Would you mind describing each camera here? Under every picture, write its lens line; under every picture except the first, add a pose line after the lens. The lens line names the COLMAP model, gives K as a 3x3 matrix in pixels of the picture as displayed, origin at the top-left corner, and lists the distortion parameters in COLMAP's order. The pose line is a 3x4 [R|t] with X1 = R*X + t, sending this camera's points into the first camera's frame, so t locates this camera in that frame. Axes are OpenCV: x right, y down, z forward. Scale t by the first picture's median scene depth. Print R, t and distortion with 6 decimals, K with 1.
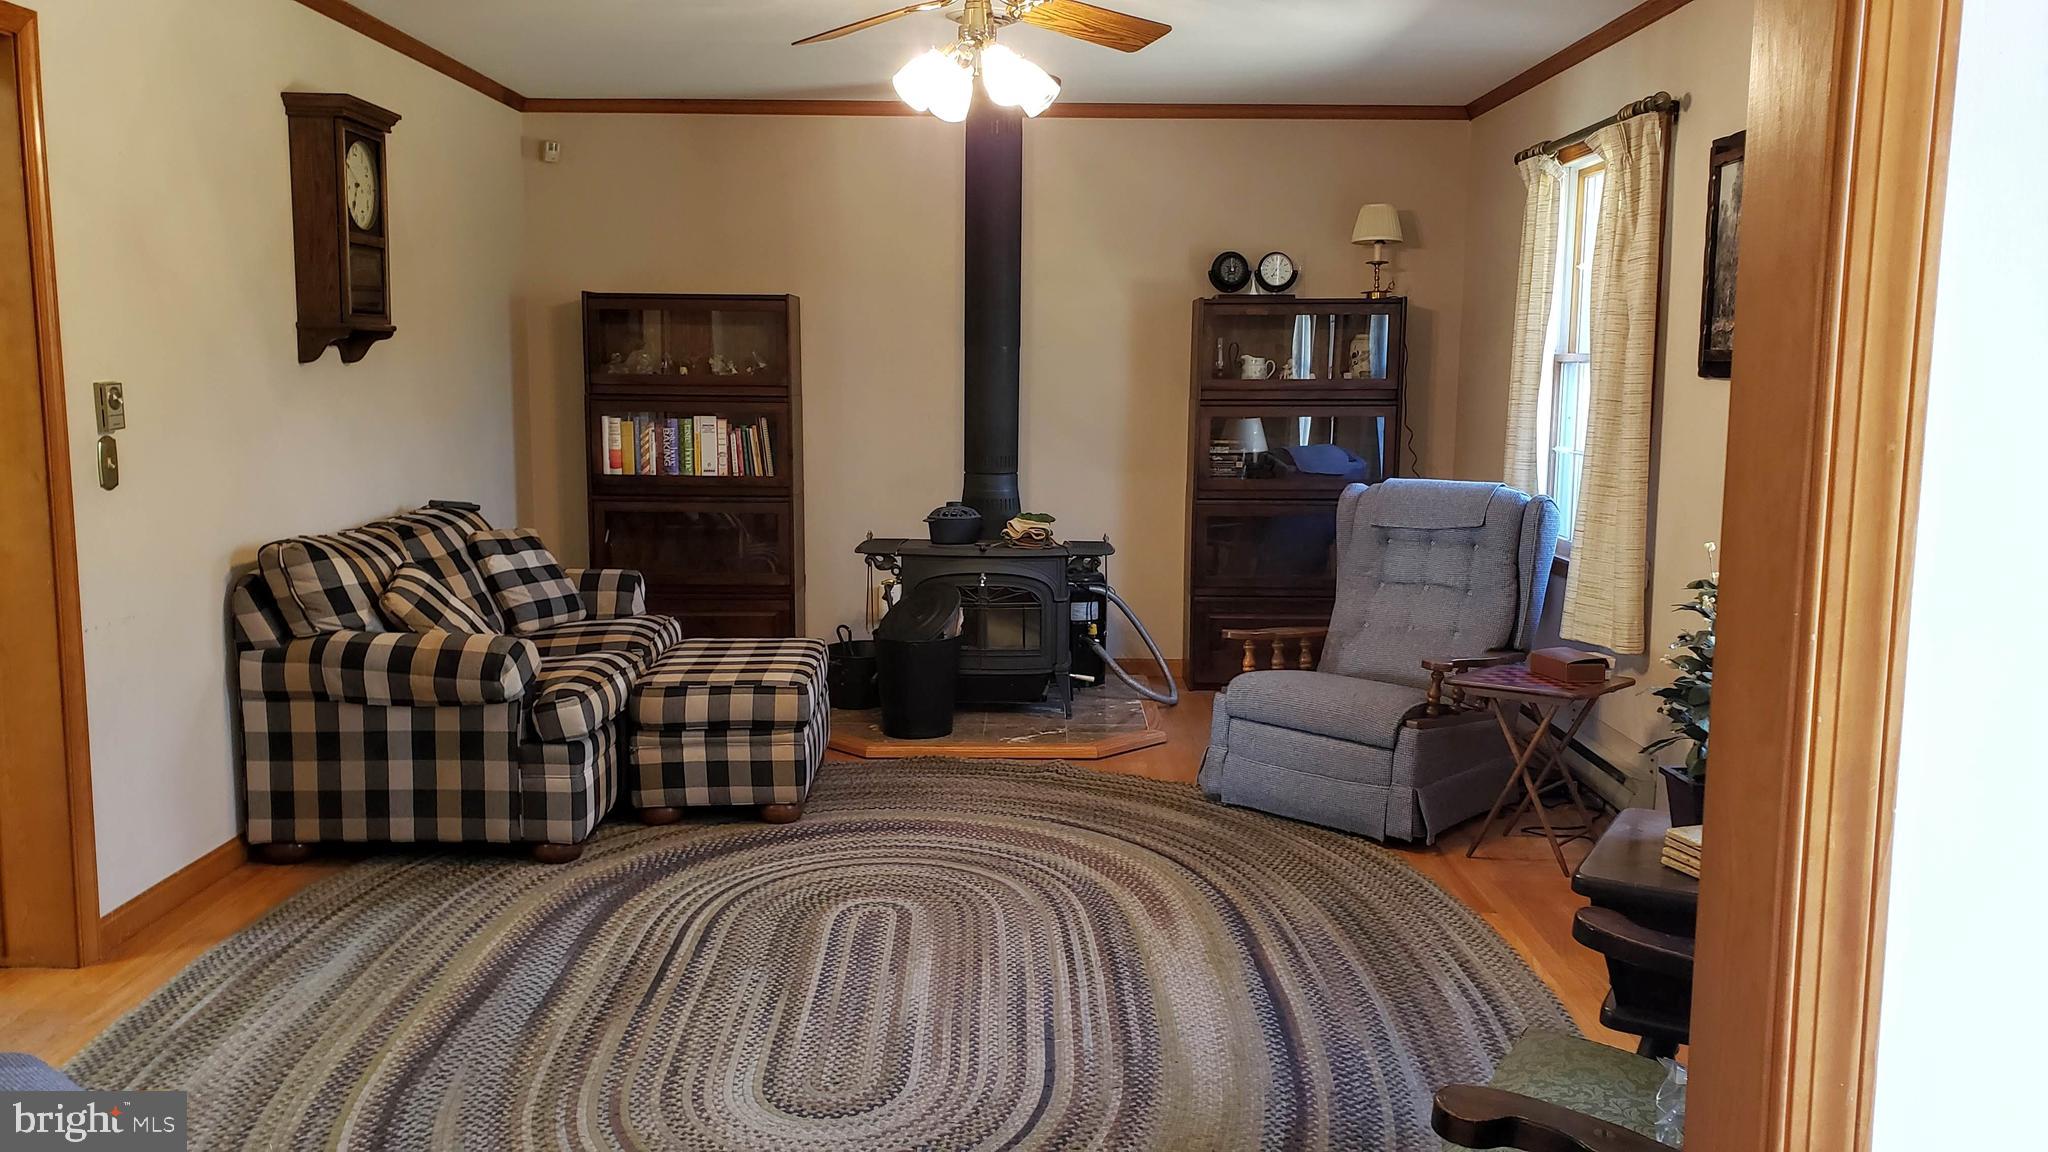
lens RADIAL K [[1599.2, 0, 1039.7], [0, 1599.2, 577.5], [0, 0, 1]] dist [0.044436, -0.072031]
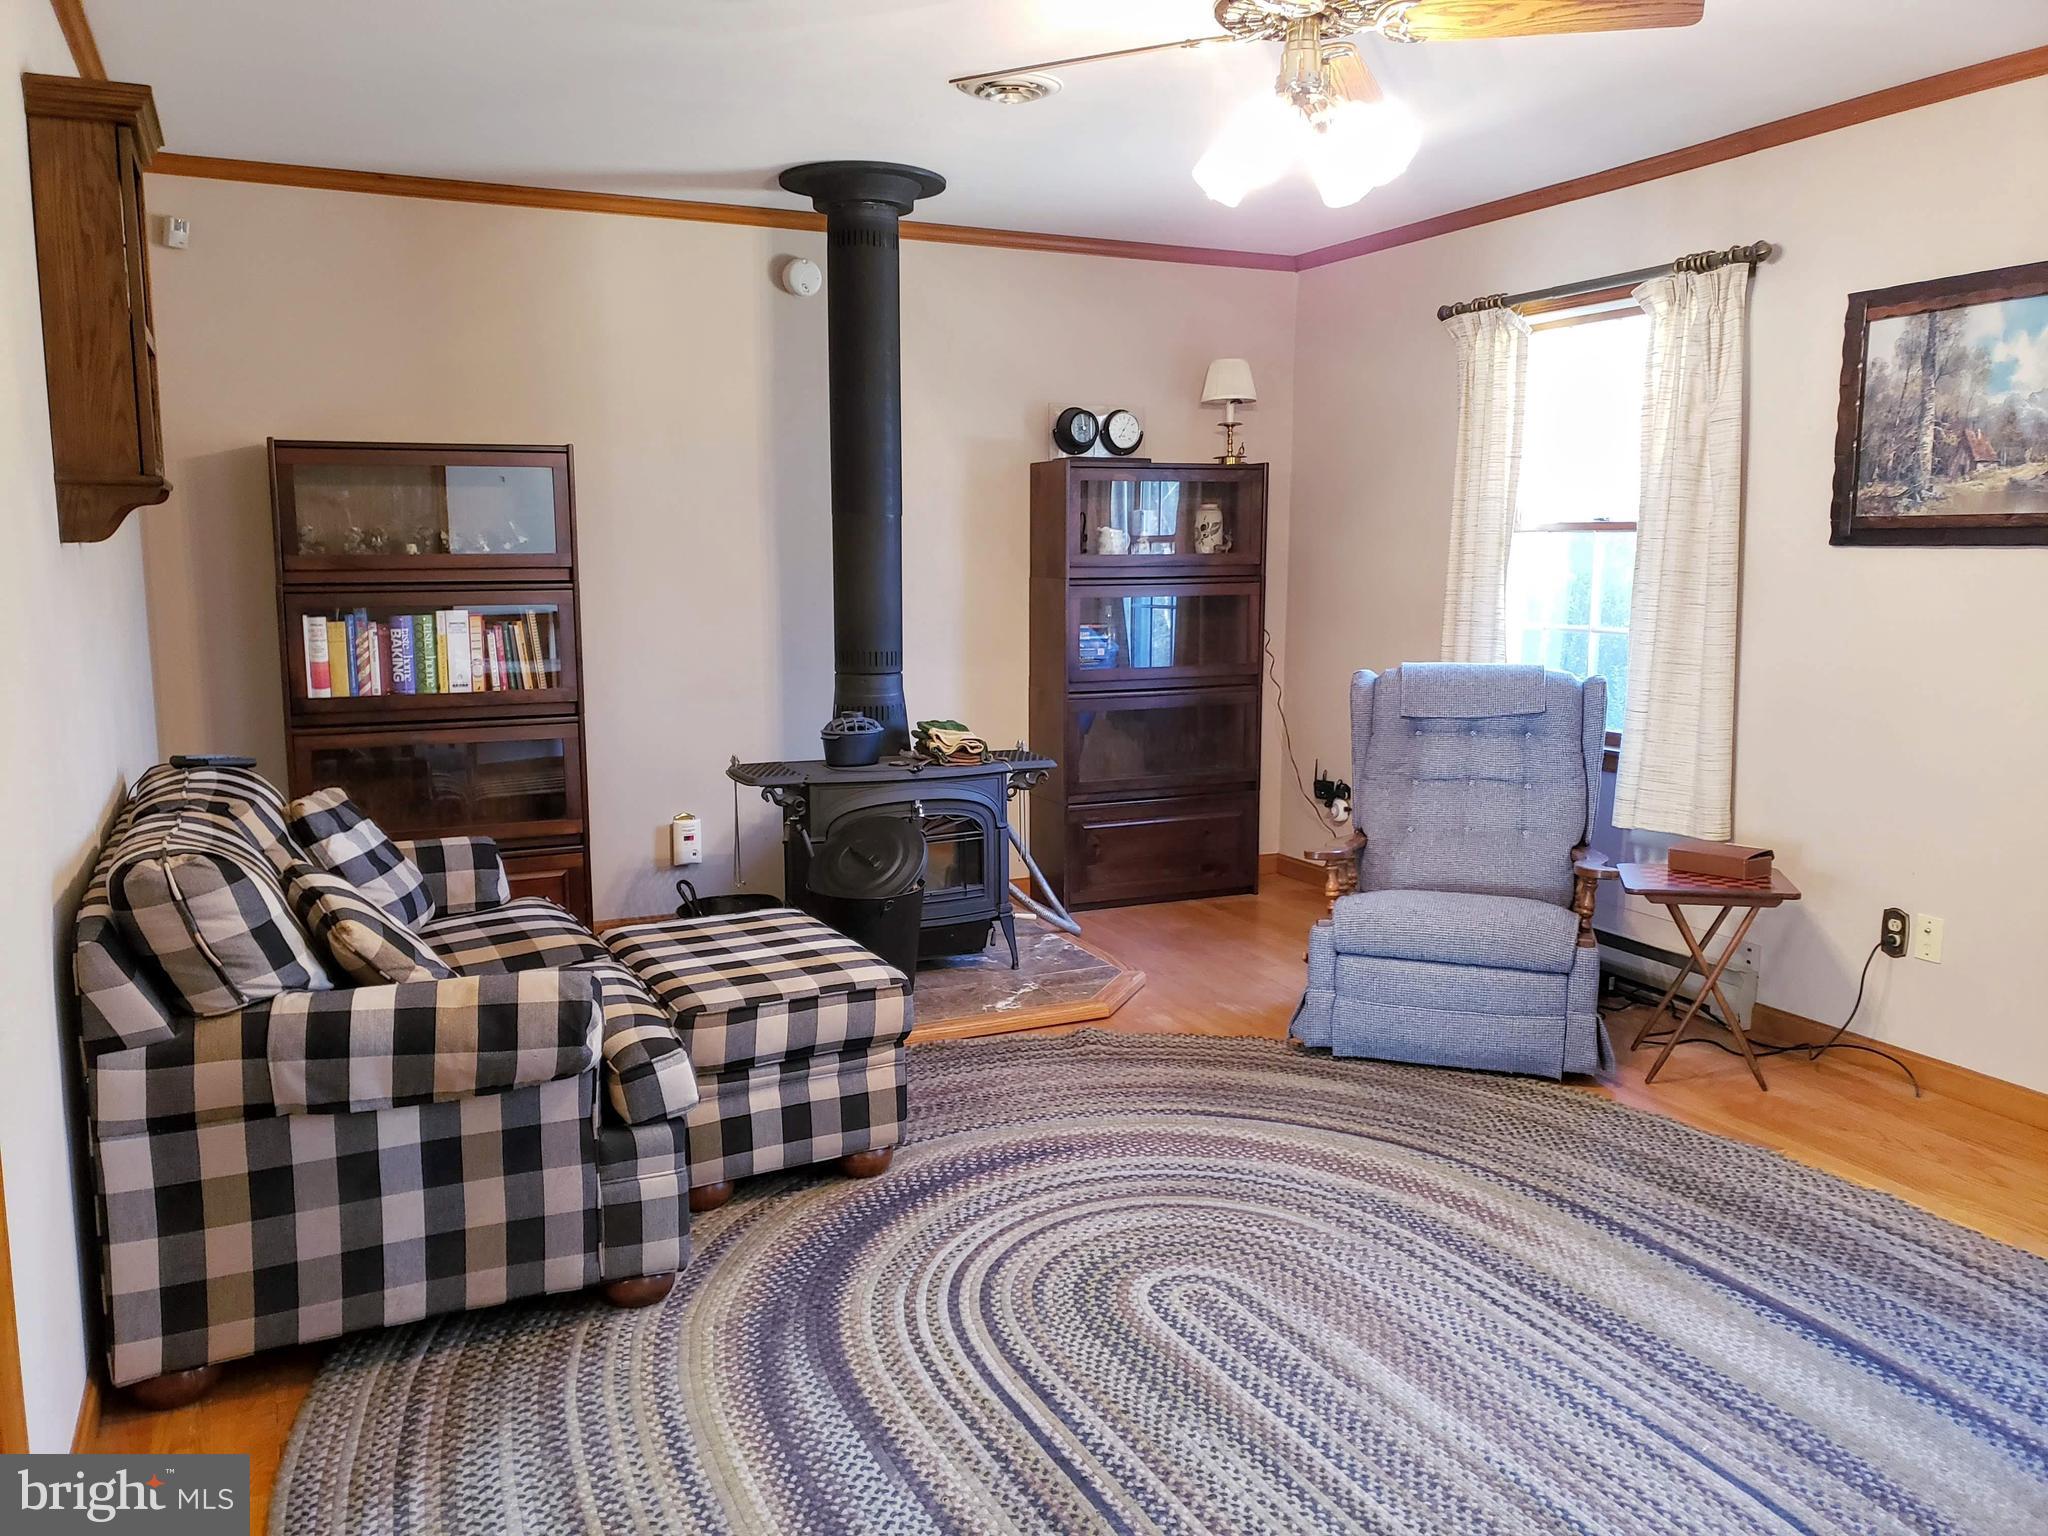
lens RADIAL K [[1586.1, 0, 1009.2], [0, 1586.1, 762.3], [0, 0, 1]] dist [0.039039, -0.036993]
pose [[0.904902, -0.065637, 0.420529, -0.425117], [0.062194, 0.997824, 0.021911, -0.047500], [-0.421052, 0.006327, 0.907014, 0.346550]]
